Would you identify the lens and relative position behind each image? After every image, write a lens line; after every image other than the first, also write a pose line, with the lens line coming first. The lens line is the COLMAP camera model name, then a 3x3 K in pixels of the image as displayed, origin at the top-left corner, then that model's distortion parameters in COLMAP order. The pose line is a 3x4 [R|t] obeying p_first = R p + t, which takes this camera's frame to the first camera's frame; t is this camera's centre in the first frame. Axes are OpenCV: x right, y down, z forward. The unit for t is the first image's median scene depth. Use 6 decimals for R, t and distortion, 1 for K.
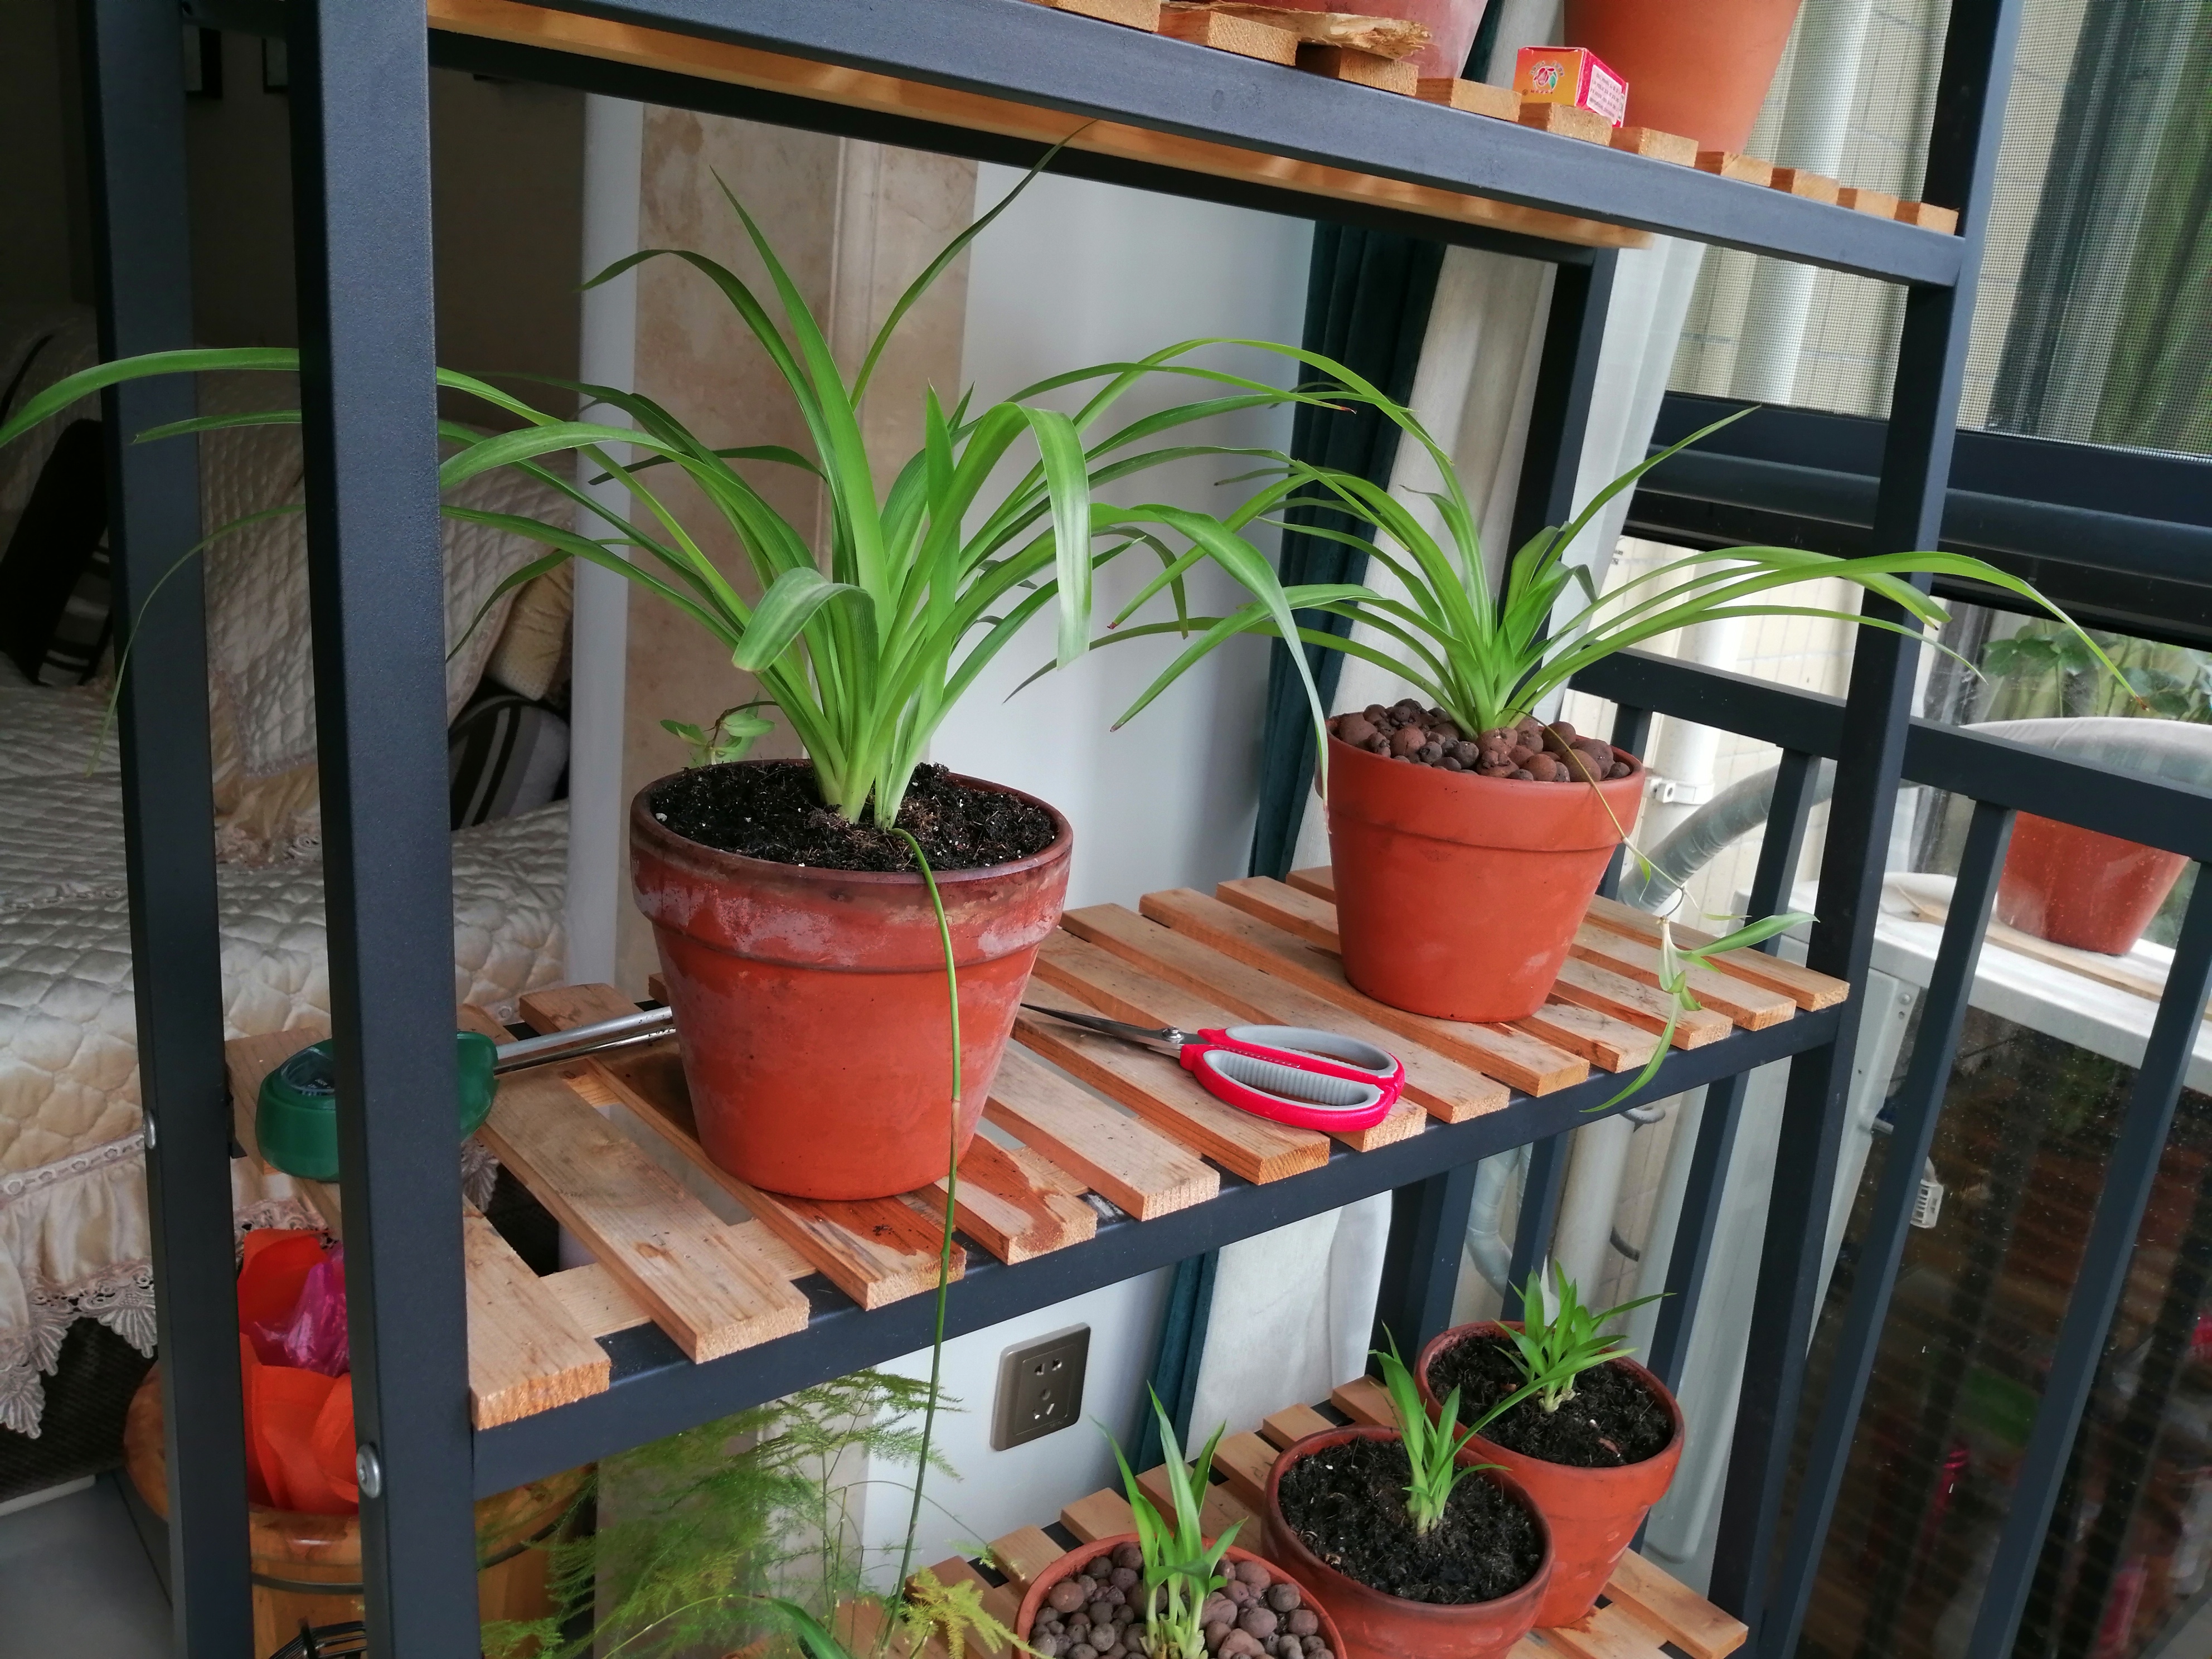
lens RADIAL K [[1750.0, 0, 1105.0], [0, 1750.0, 830.2], [0, 0, 1]] dist [-0.012801, -0.006842]
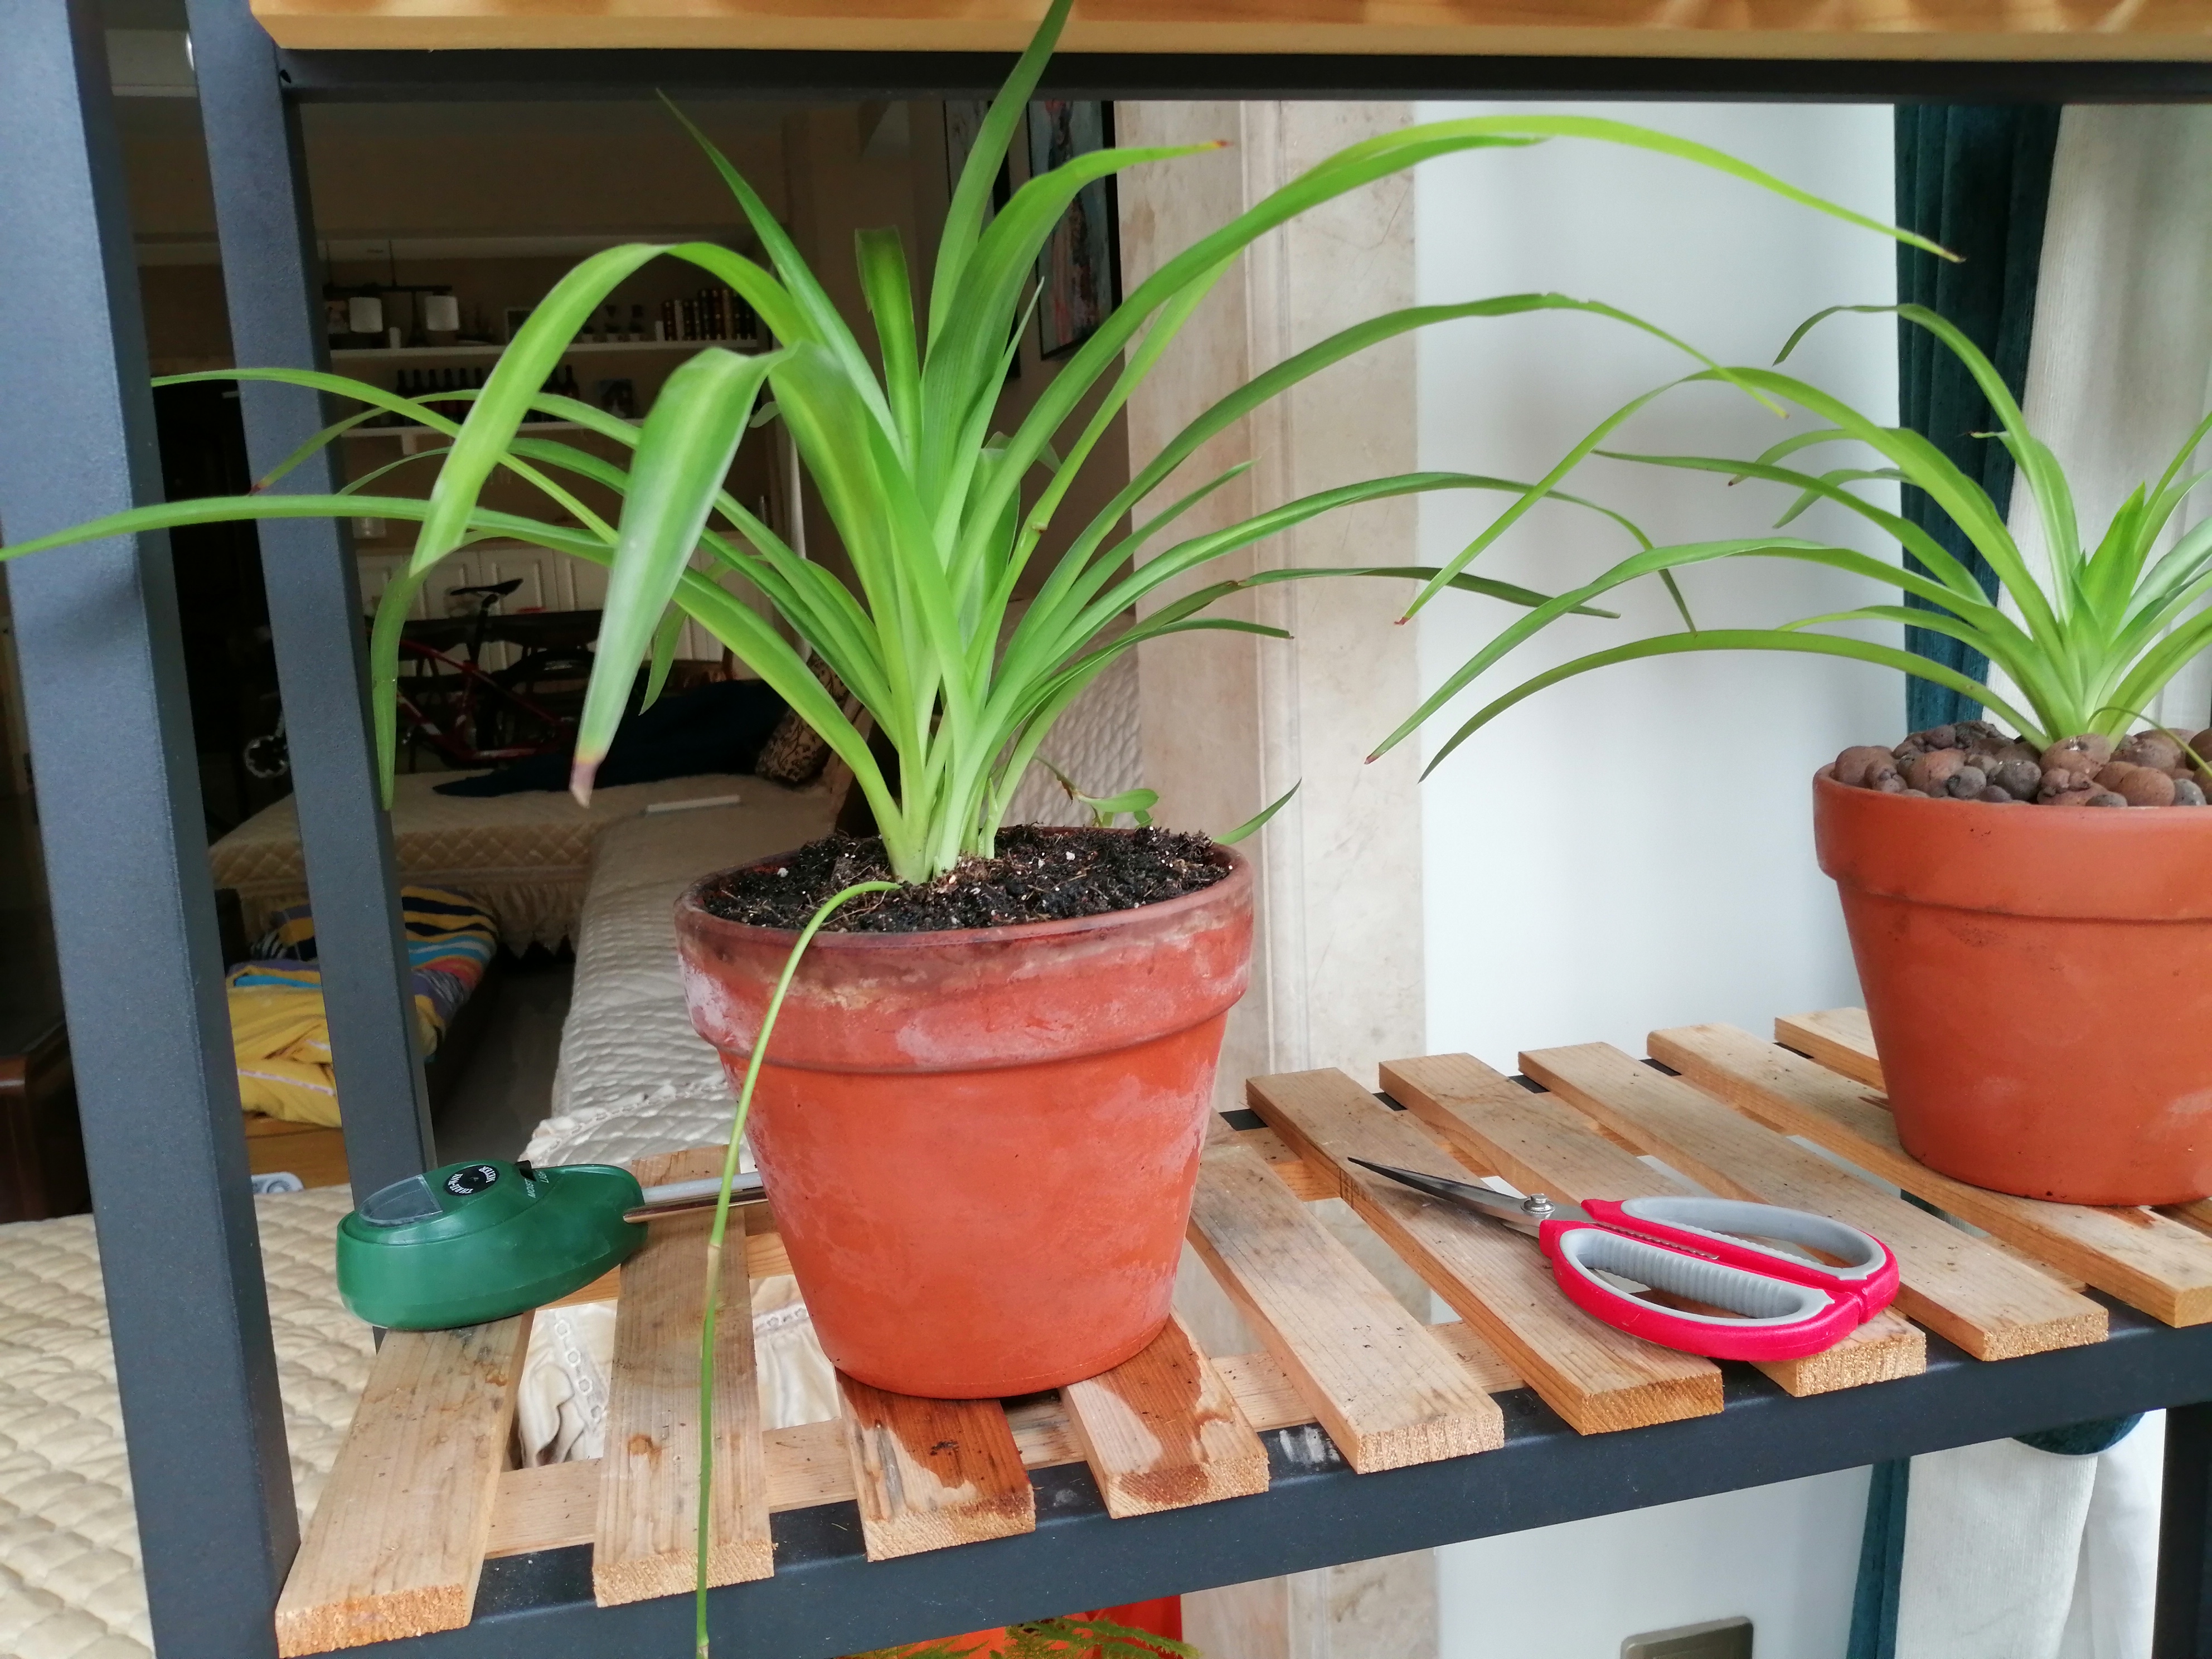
lens RADIAL K [[1750.0, 0, 1104.1], [0, 1750.0, 839.1], [0, 0, 1]] dist [-0.012801, -0.006842]
pose [[0.878500, -0.071871, -0.472305, 0.224116], [0.017100, 0.992716, -0.119257, 0.052525], [0.477436, 0.096691, 0.873330, 0.296887]]
